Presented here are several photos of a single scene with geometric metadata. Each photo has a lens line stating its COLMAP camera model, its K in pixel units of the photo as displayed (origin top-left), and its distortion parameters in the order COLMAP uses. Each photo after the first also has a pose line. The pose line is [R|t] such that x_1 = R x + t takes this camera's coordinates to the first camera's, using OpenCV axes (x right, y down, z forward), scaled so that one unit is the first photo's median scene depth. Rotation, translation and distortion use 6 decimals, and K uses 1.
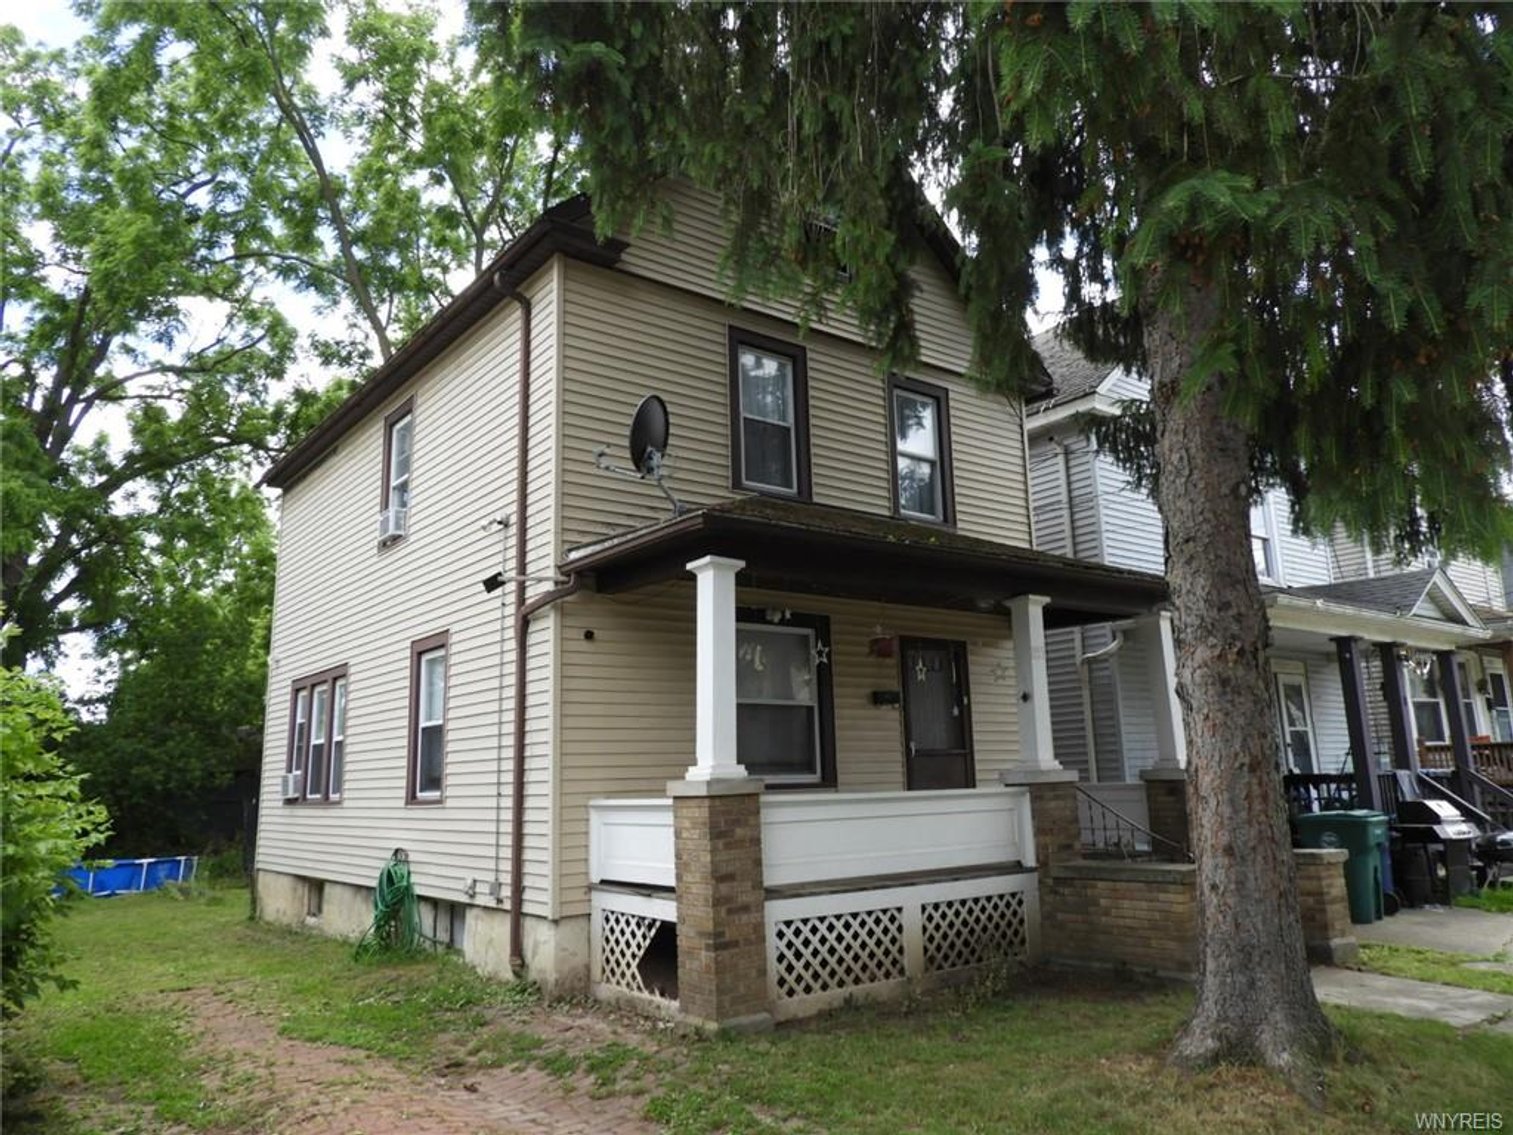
lens RADIAL K [[1073.4, 0, 765.5], [0, 1073.4, 563.8], [0, 0, 1]] dist [-0.004695, 0.003226]
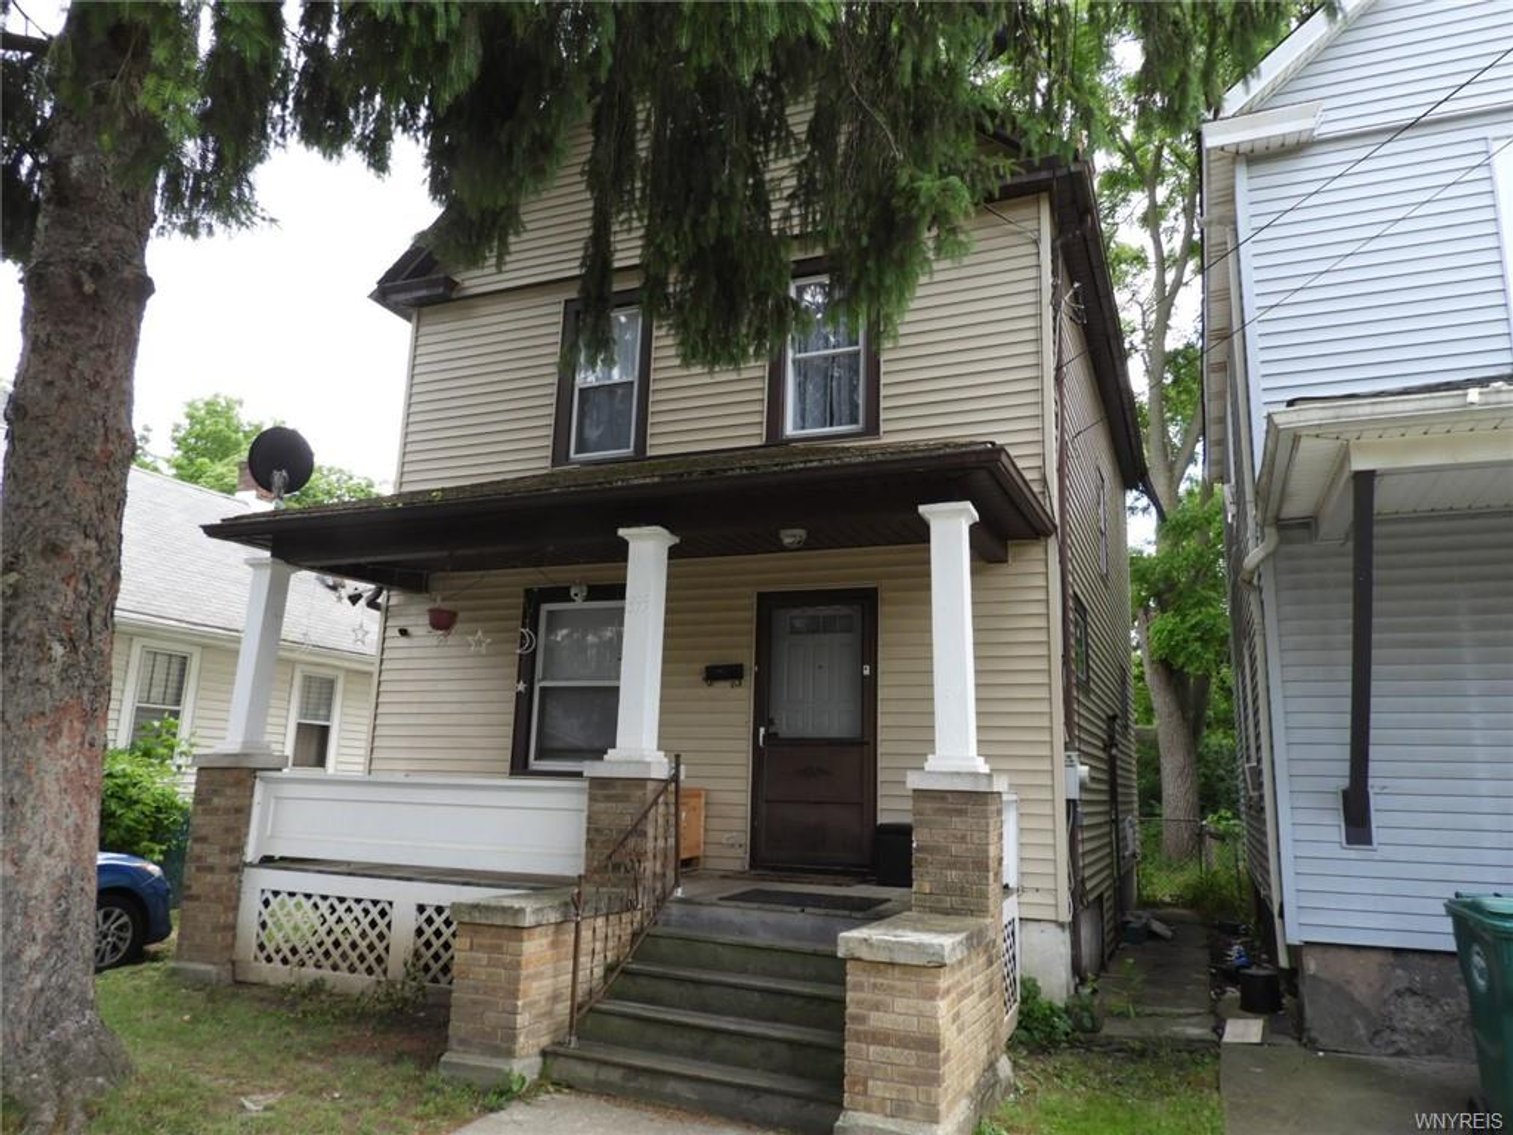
lens RADIAL K [[1073.4, 0, 765.5], [0, 1073.4, 563.8], [0, 0, 1]] dist [-0.004695, 0.003226]
pose [[0.496837, -0.139413, -0.856573, 1.058316], [0.131921, 0.987675, -0.084233, 0.148055], [0.857758, -0.071149, 0.509105, 0.792169]]
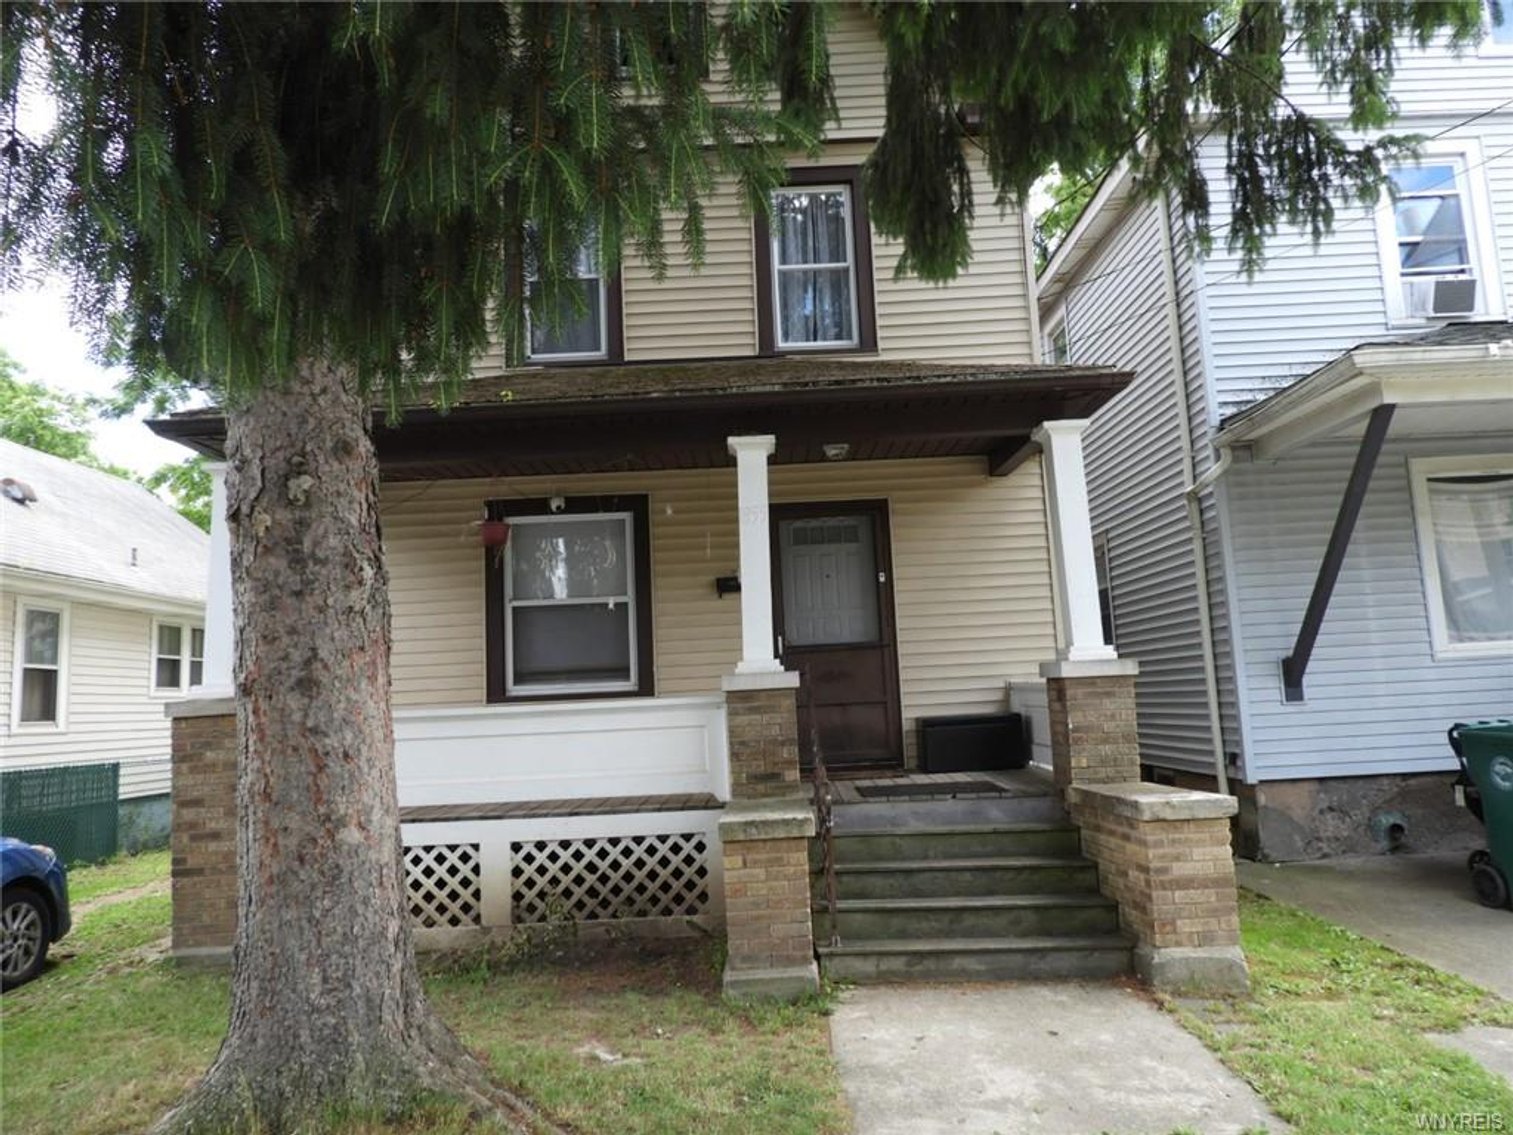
lens RADIAL K [[1073.4, 0, 765.5], [0, 1073.4, 563.8], [0, 0, 1]] dist [-0.004695, 0.003226]
pose [[0.792608, -0.088798, -0.603230, 0.788733], [0.148159, 0.987735, 0.049273, 0.093593], [0.591457, -0.128429, 0.796043, 0.476291]]
